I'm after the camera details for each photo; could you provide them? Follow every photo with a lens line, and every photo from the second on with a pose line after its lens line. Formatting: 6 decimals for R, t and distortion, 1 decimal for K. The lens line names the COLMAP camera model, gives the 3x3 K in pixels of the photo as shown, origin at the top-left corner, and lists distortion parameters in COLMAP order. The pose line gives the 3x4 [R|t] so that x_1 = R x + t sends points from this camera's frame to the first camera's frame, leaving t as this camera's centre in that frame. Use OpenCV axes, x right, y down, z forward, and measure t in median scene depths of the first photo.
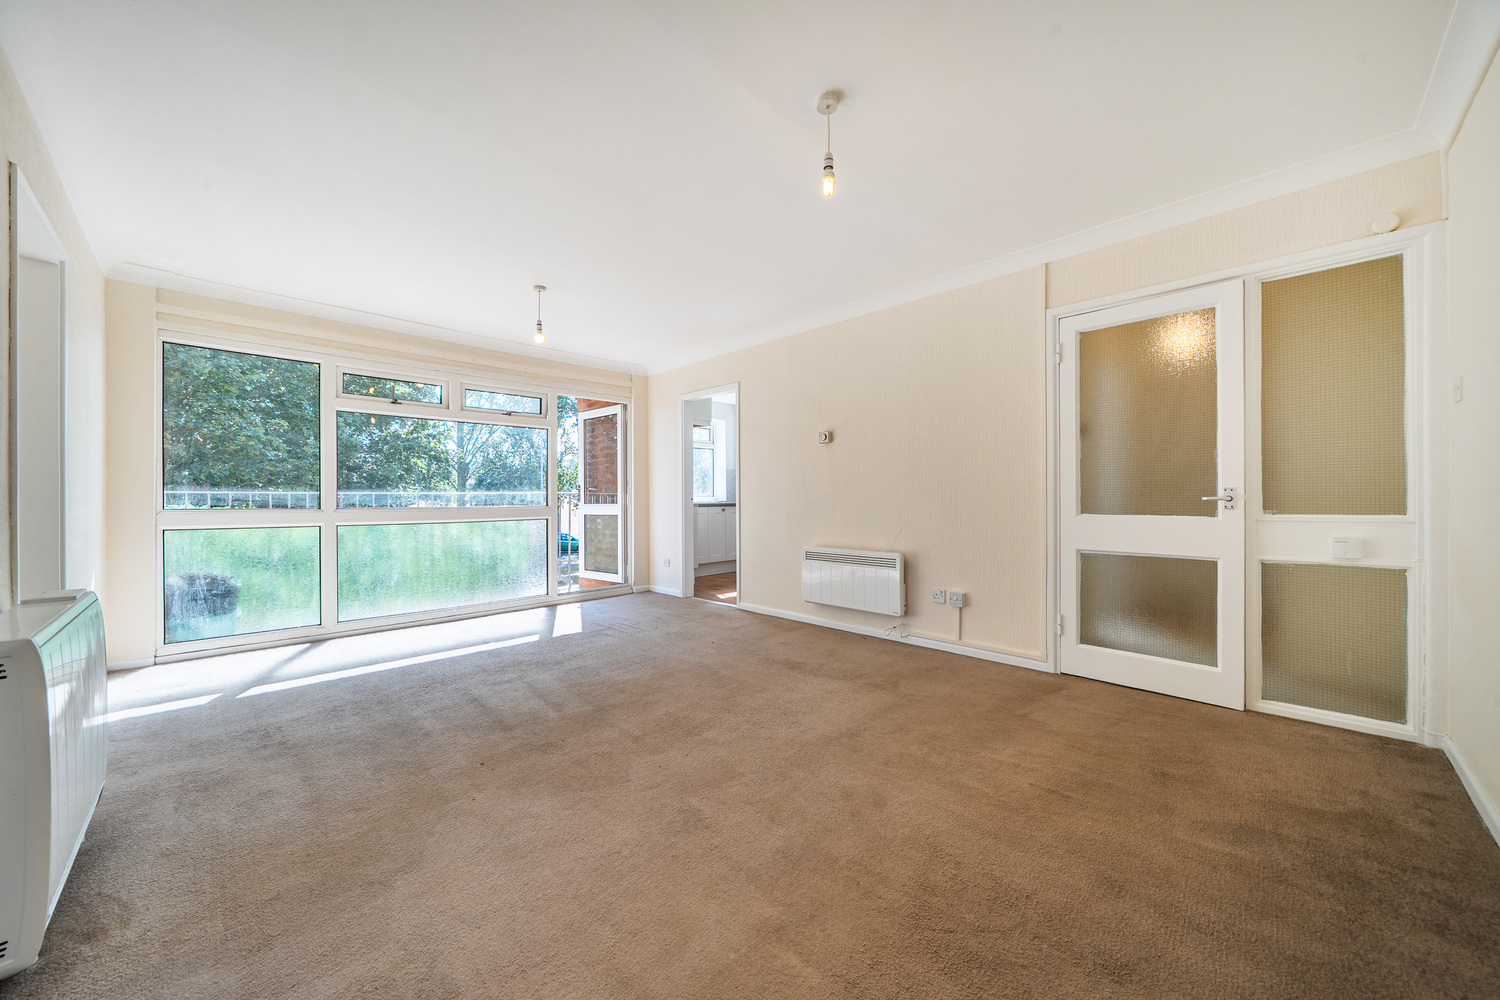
lens RADIAL K [[541.6, 0, 744.9], [0, 541.6, 497.1], [0, 0, 1]] dist [0.000737, 0.000024]
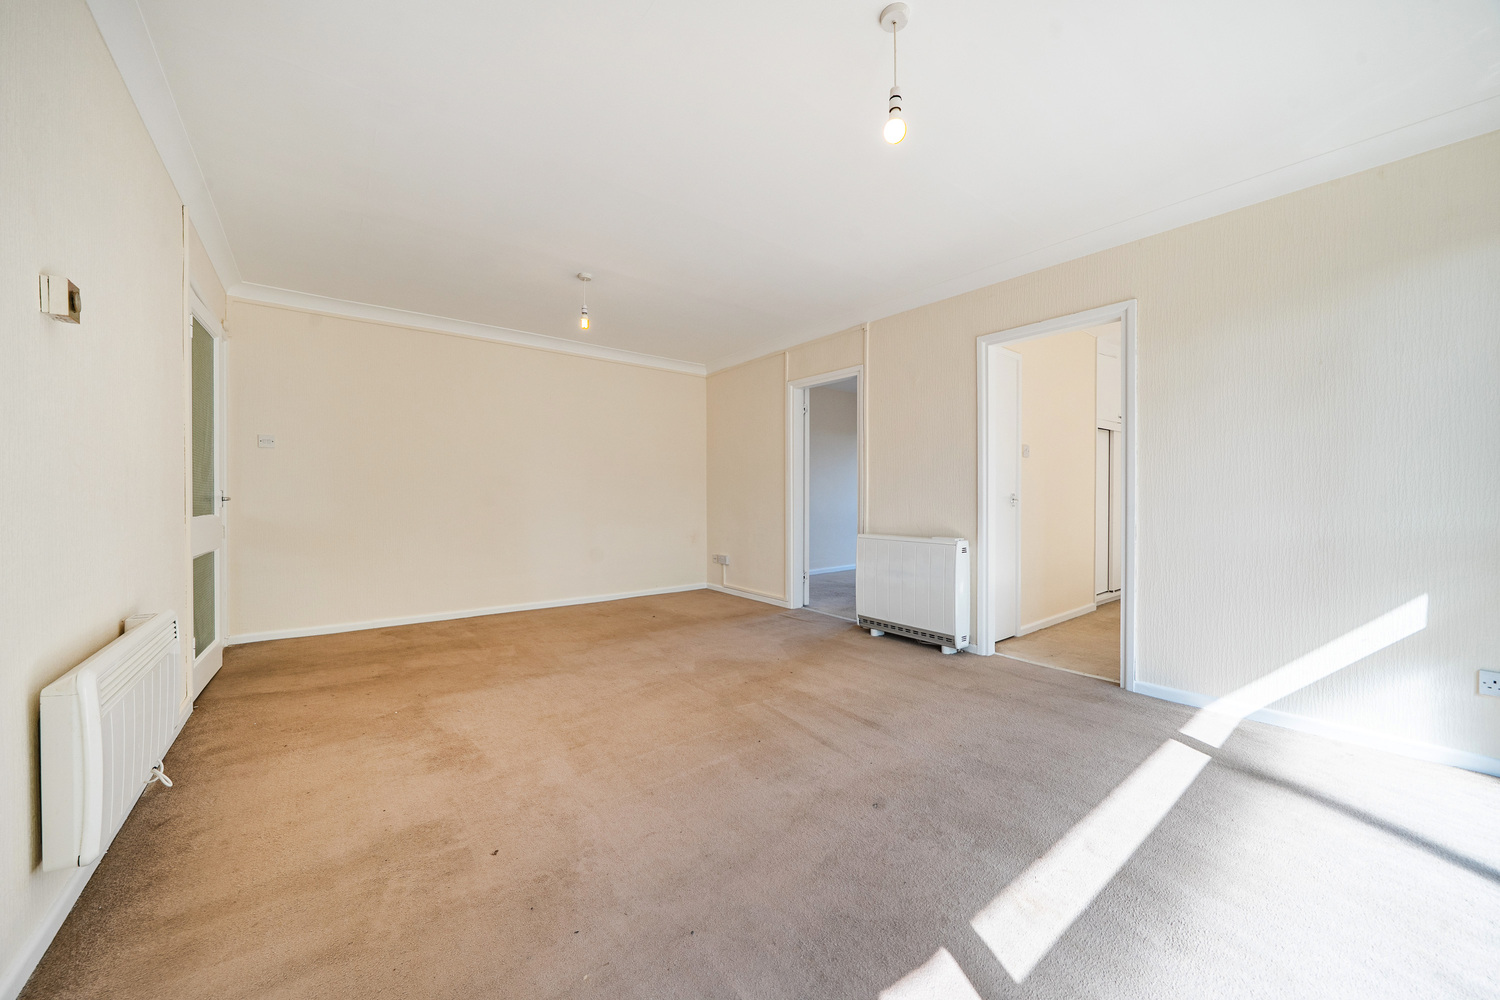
lens RADIAL K [[544.1, 0, 744.8], [0, 544.1, 497.5], [0, 0, 1]] dist [-0.002250, -0.000120]
pose [[-0.993094, 0.003491, 0.117266, -0.370126], [0.003973, 0.999985, 0.003872, 0.000440], [-0.117250, 0.004312, -0.993093, 1.738911]]
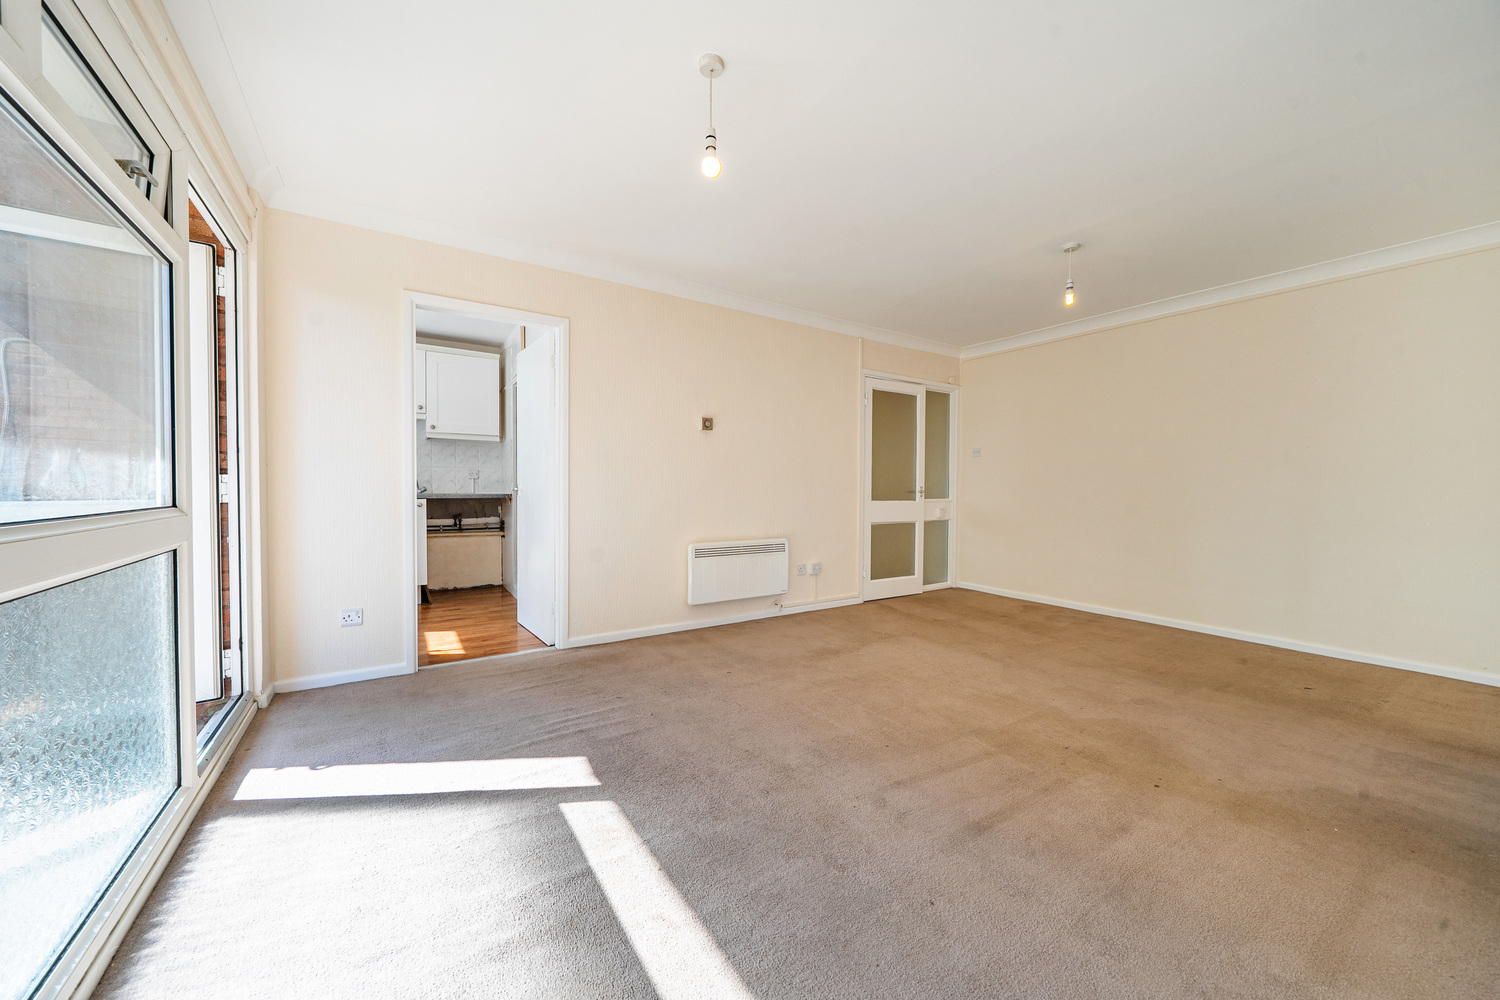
lens RADIAL K [[541.6, 0, 744.9], [0, 541.6, 497.1], [0, 0, 1]] dist [0.000737, 0.000024]
pose [[0.196490, -0.010866, 0.980446, -1.038116], [-0.006185, 0.999905, 0.012322, 0.002805], [-0.980486, -0.008485, 0.196404, 1.039142]]
